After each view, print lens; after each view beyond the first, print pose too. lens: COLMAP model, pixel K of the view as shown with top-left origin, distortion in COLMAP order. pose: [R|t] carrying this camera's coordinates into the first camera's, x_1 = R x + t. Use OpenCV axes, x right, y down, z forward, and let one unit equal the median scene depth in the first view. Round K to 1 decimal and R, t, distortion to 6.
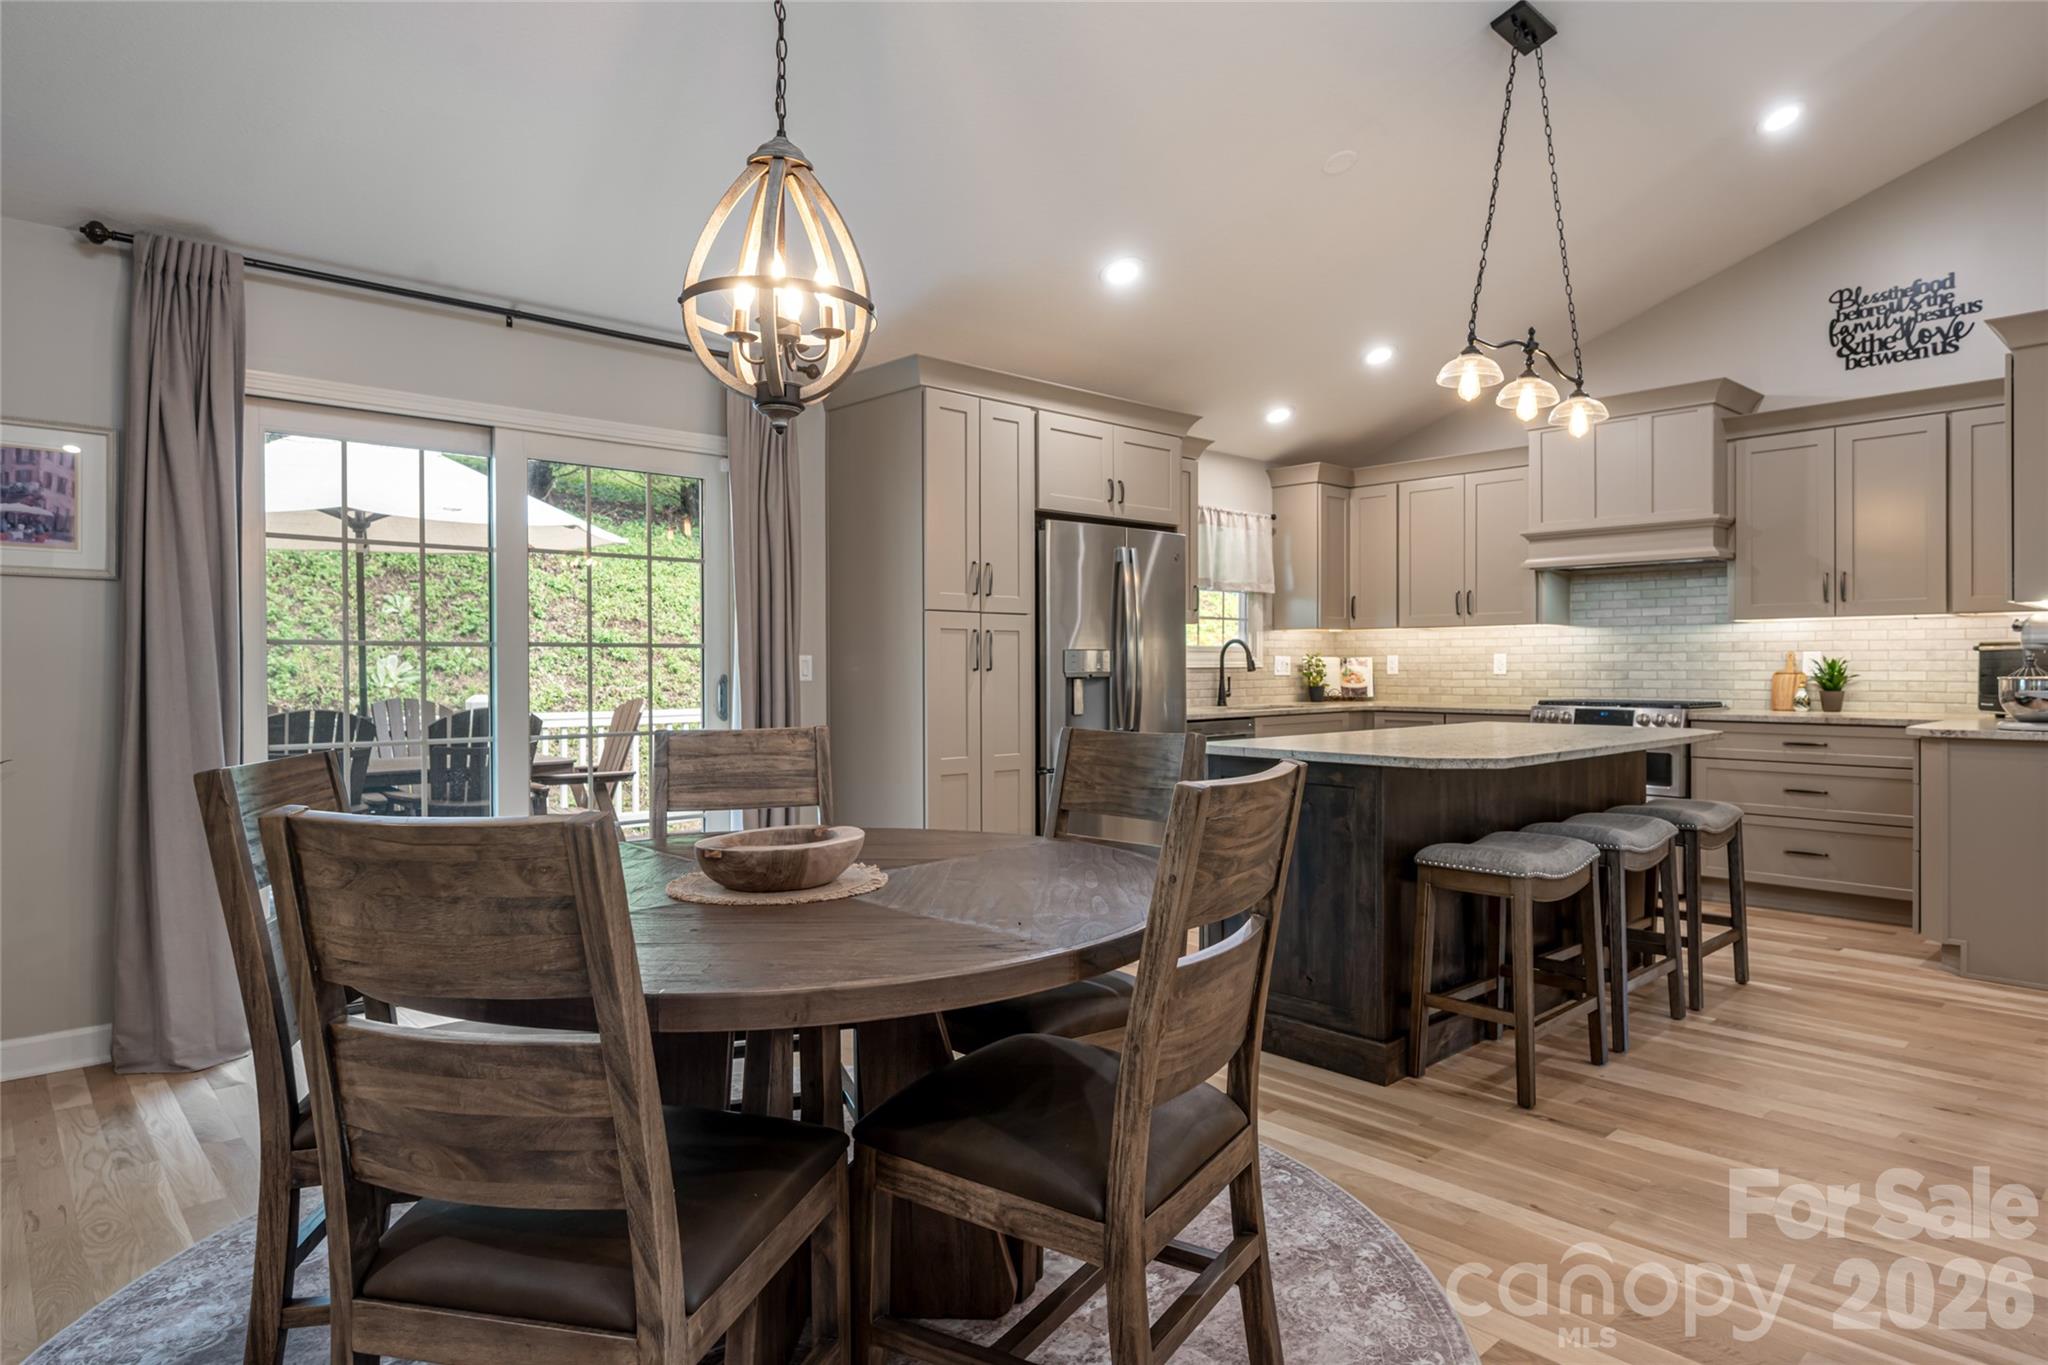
lens RADIAL K [[1176.3, 0, 1050.7], [0, 1176.3, 672.0], [0, 0, 1]] dist [0.000248, -0.001676]
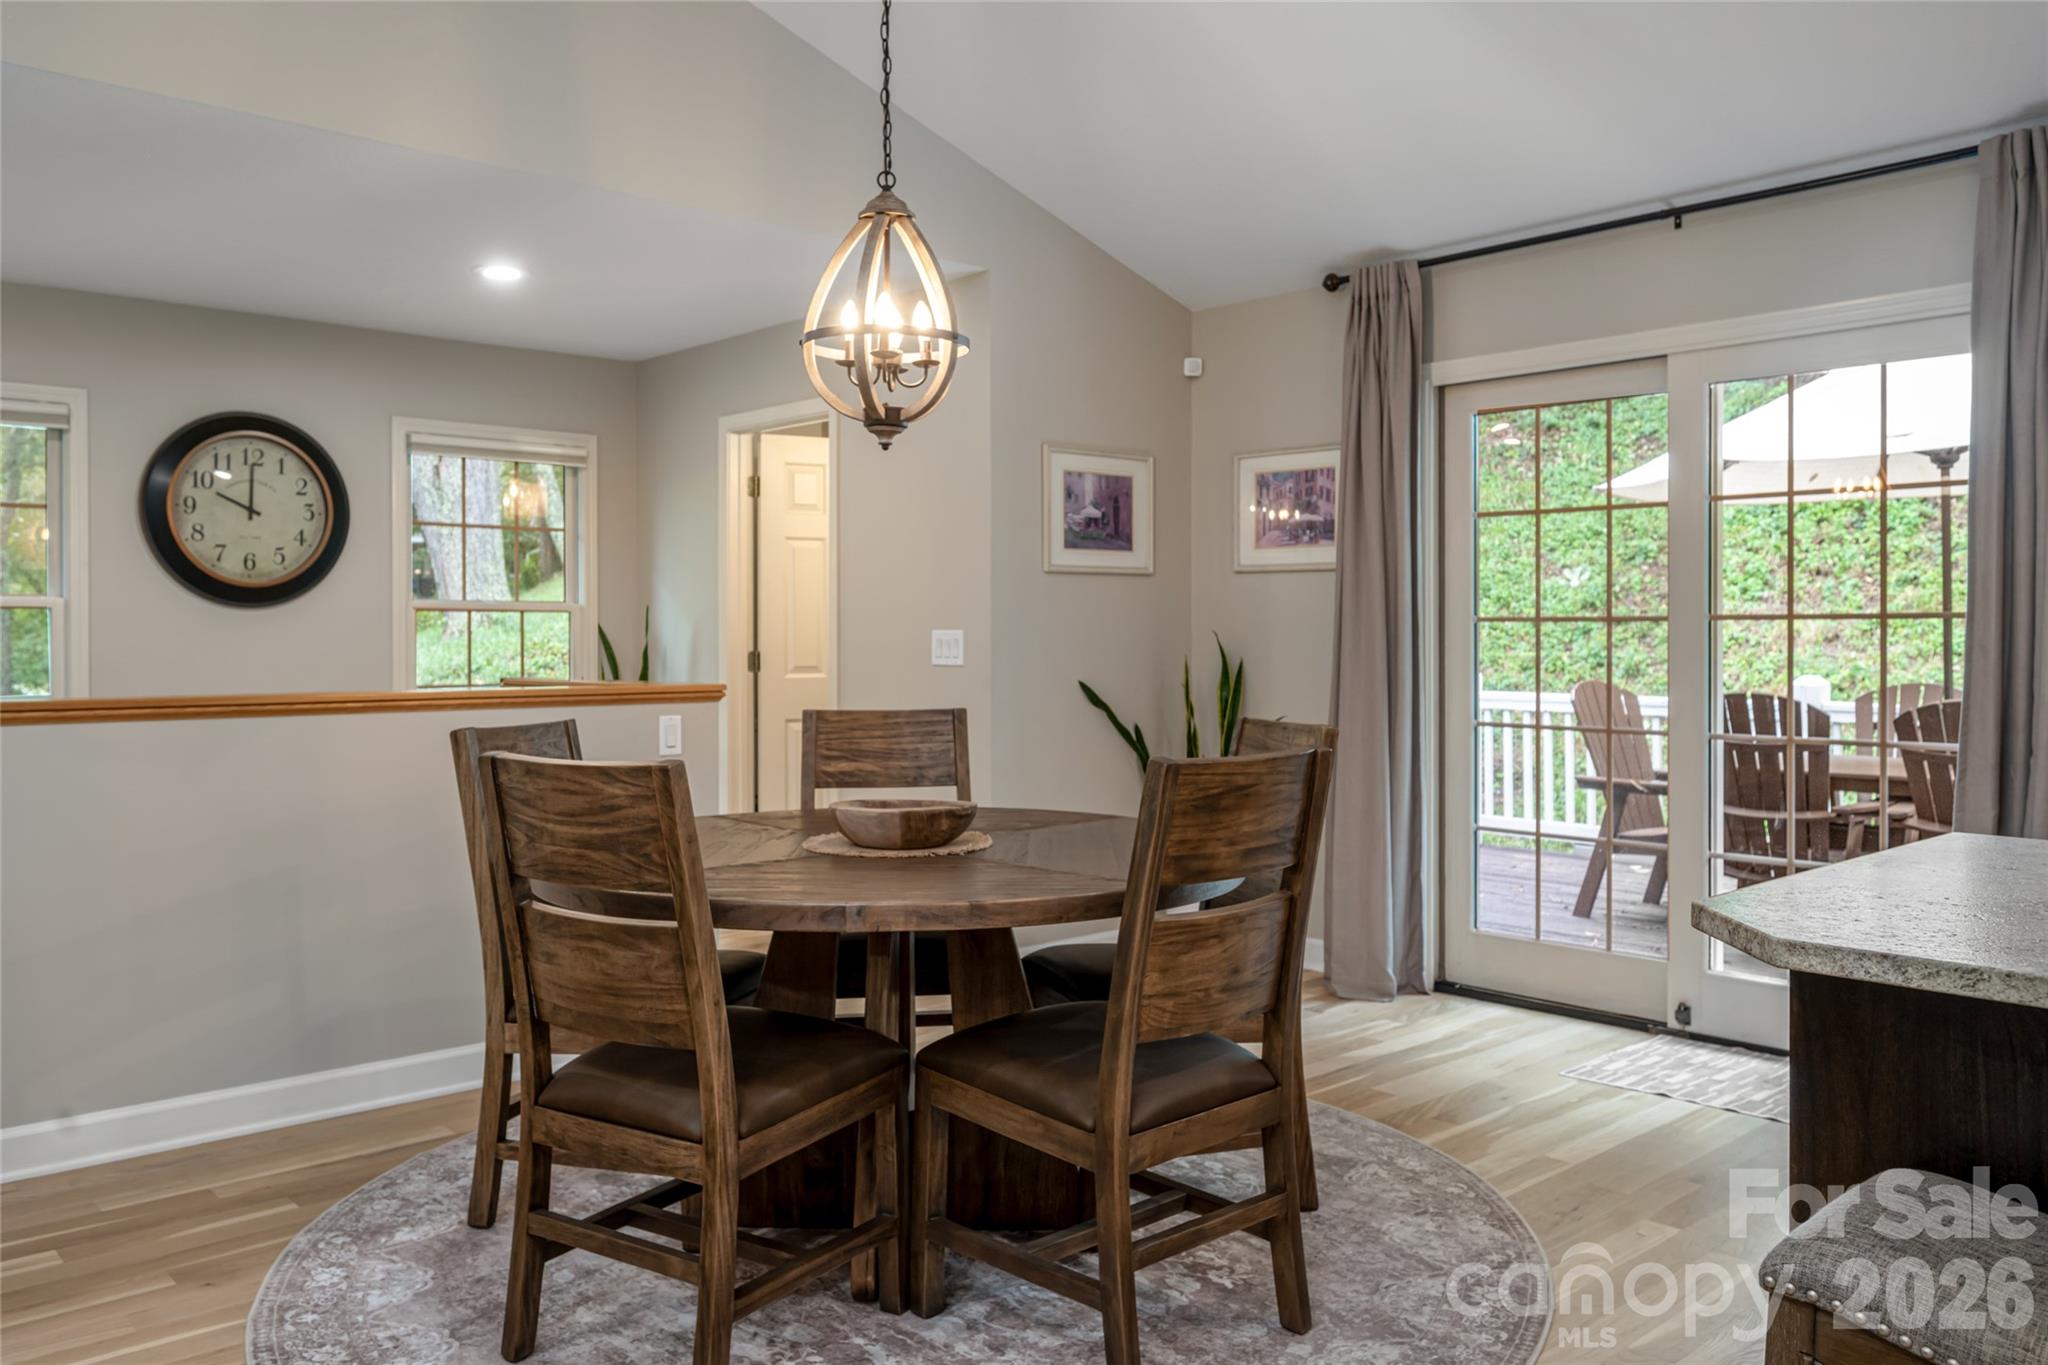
lens RADIAL K [[1541.5, 0, 1000.5], [0, 1541.5, 643.7], [0, 0, 1]] dist [-0.010386, 0.001599]
pose [[-0.027762, 0.009224, -0.999572, 0.430164], [-0.005012, 0.999944, 0.009367, -0.009585], [0.999602, 0.005270, -0.027714, 0.391315]]
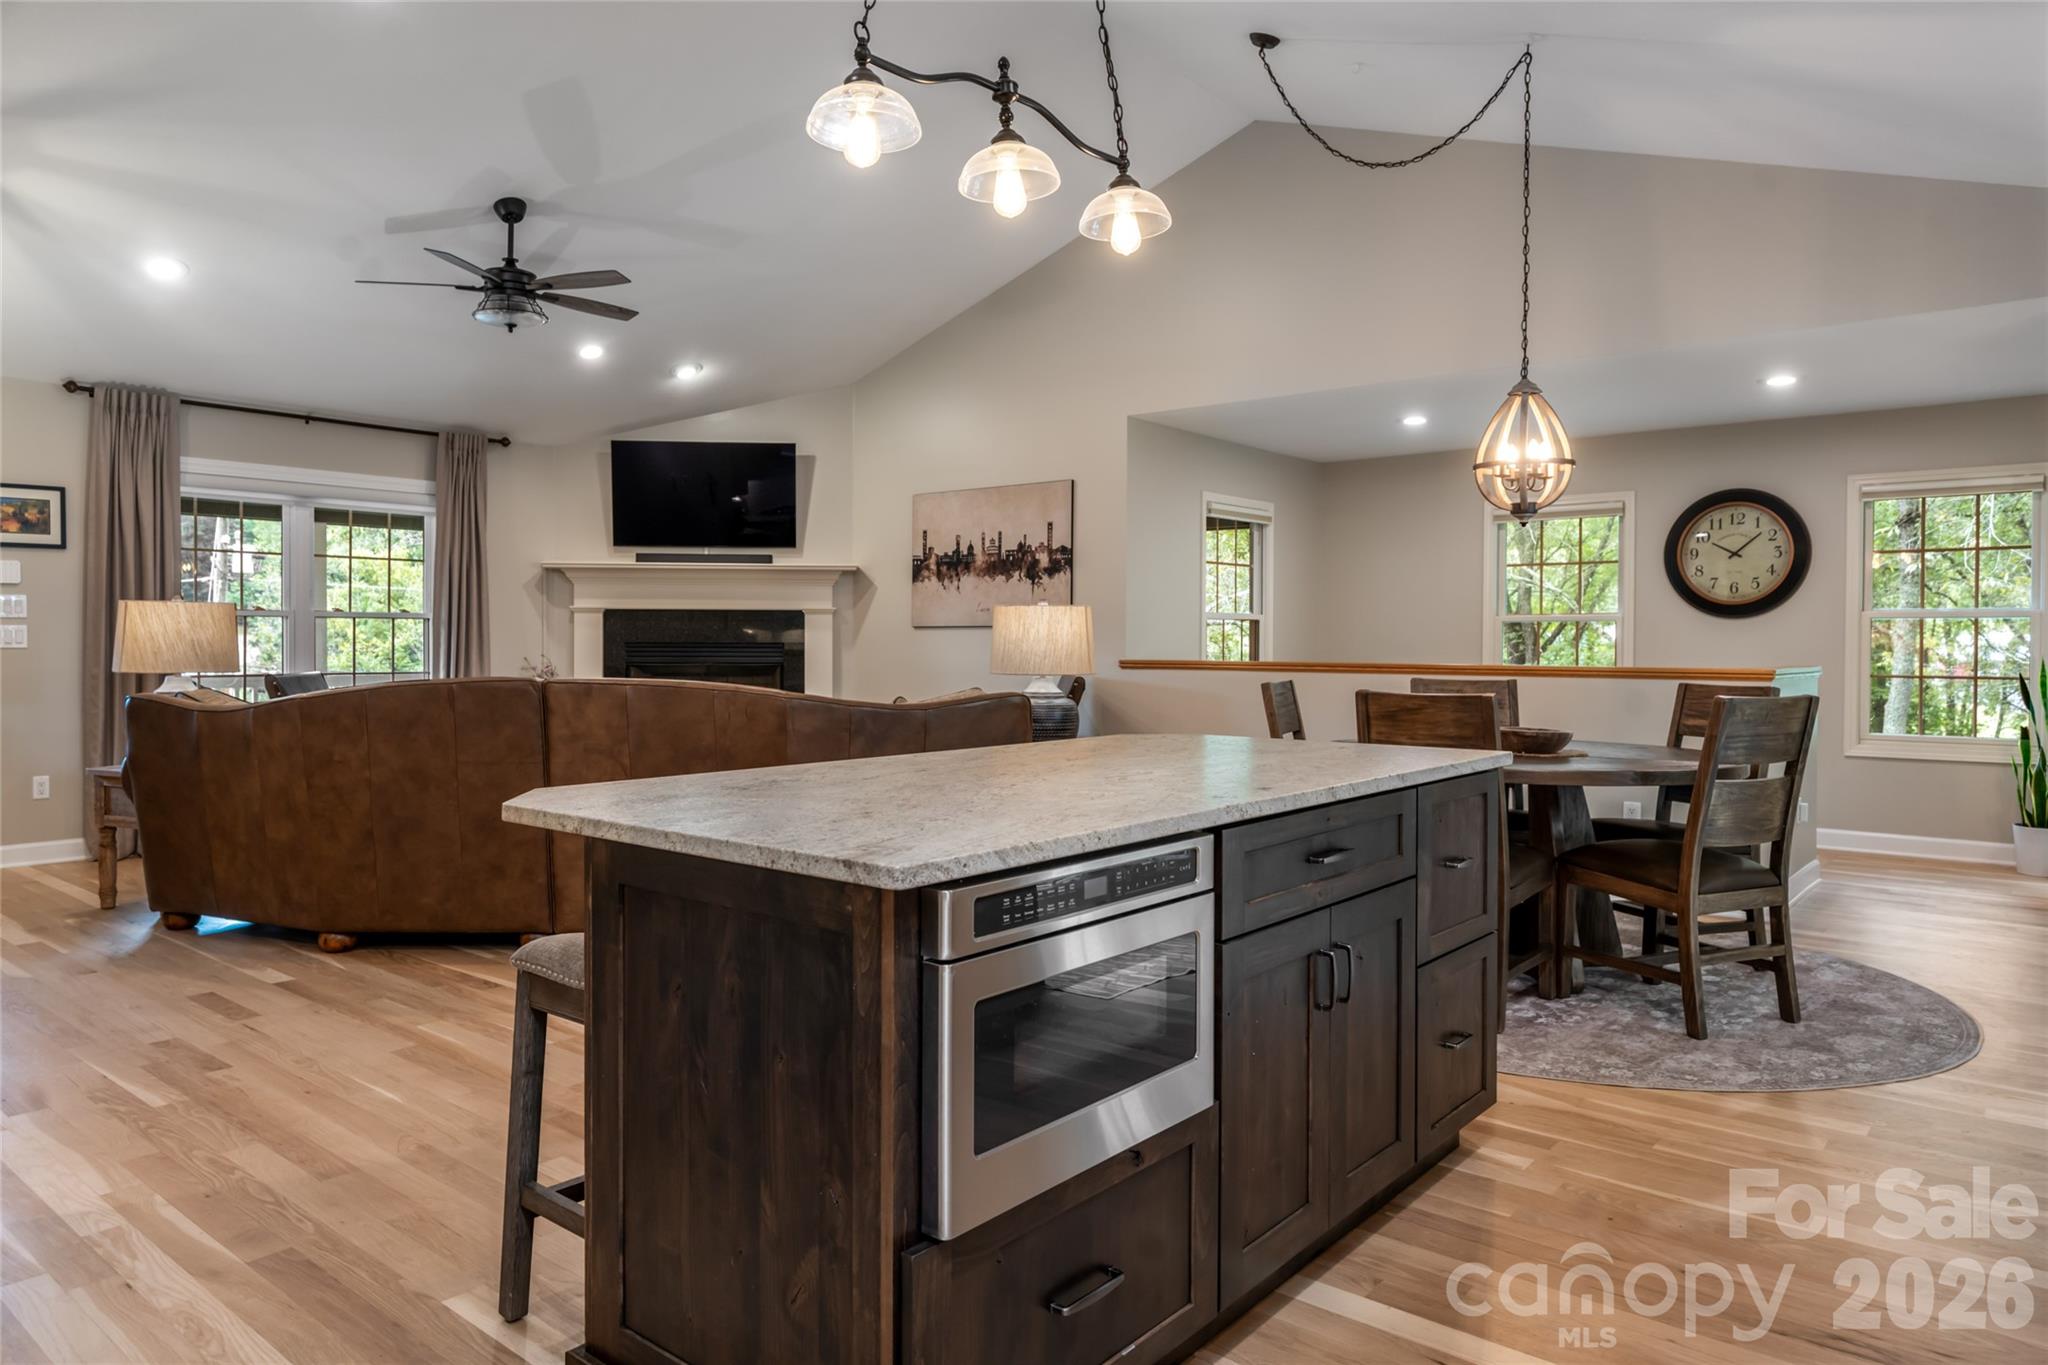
lens RADIAL K [[1318.2, 0, 977.8], [0, 1318.2, 656.0], [0, 0, 1]] dist [-0.002726, 0.004475]
pose [[-0.995297, 0.001147, -0.096865, 0.312527], [-0.000586, 0.999840, 0.017866, -0.007234], [0.096870, 0.017839, -0.995137, 1.060795]]
